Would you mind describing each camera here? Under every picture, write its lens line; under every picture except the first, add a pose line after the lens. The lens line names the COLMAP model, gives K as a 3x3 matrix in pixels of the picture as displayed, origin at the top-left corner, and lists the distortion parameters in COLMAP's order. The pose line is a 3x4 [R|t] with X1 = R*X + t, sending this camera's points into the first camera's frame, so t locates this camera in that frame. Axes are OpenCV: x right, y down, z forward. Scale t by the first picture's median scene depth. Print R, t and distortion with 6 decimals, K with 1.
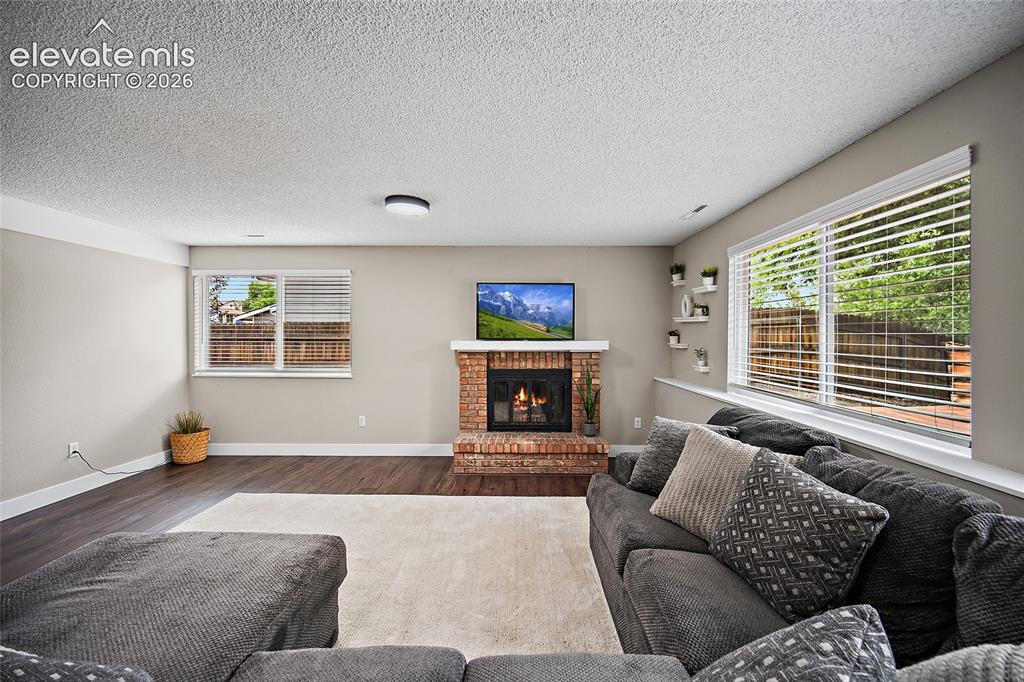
lens RADIAL K [[407.0, 0, 513.2], [0, 407.0, 343.9], [0, 0, 1]] dist [-0.006623, 0.000437]
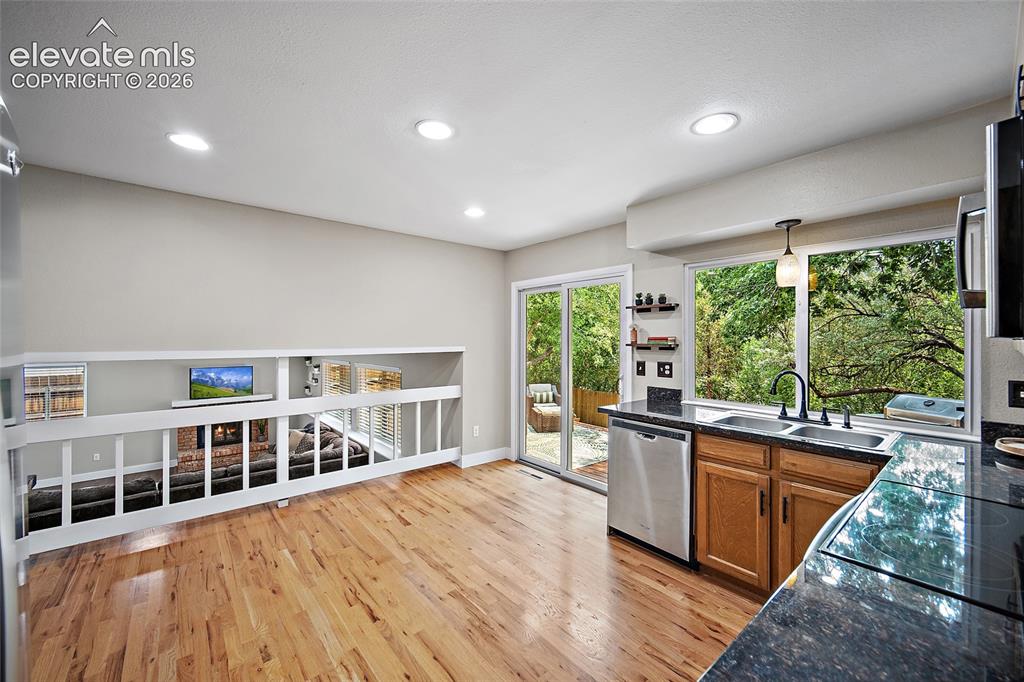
lens RADIAL K [[407.0, 0, 513.6], [0, 407.0, 337.5], [0, 0, 1]] dist [-0.006623, 0.000437]
pose [[0.758747, -0.001561, 0.651384, -0.177863], [0.015109, 0.999770, -0.015203, -0.242016], [-0.651210, 0.021377, 0.758596, -1.359877]]
